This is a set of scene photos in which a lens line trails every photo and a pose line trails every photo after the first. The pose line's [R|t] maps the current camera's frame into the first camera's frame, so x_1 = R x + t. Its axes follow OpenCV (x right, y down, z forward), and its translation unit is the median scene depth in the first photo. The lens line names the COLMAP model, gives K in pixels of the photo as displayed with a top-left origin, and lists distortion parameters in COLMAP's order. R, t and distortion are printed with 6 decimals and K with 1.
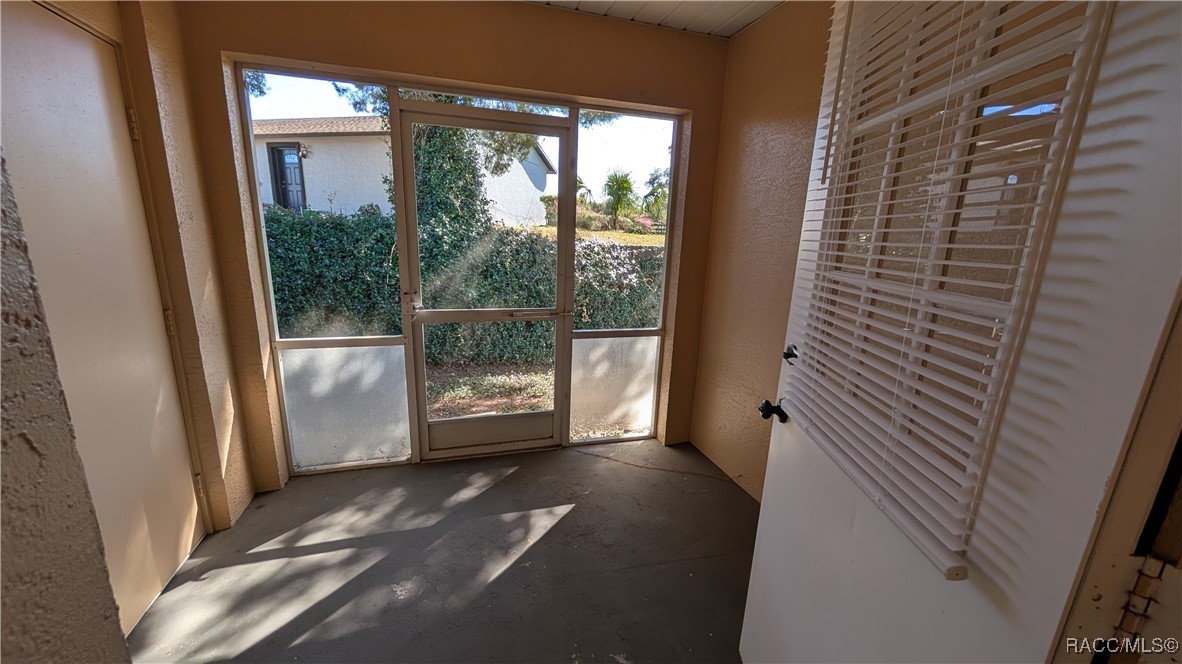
lens RADIAL K [[446.5, 0, 585.0], [0, 446.5, 336.7], [0, 0, 1]] dist [0.001006, 0.000098]
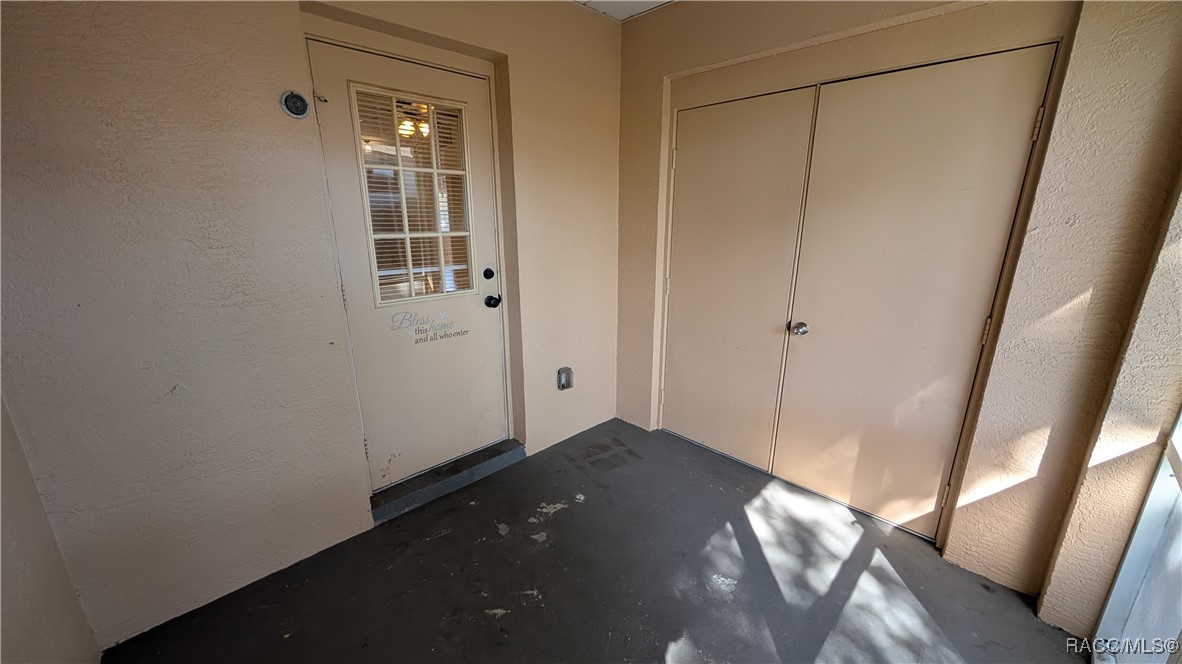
lens RADIAL K [[446.5, 0, 585.0], [0, 446.5, 336.7], [0, 0, 1]] dist [0.001006, 0.000098]
pose [[-0.887713, 0.091813, -0.451150, 0.267024], [-0.136609, 0.883255, 0.448551, -0.326323], [0.439663, 0.459816, -0.771534, 1.340394]]
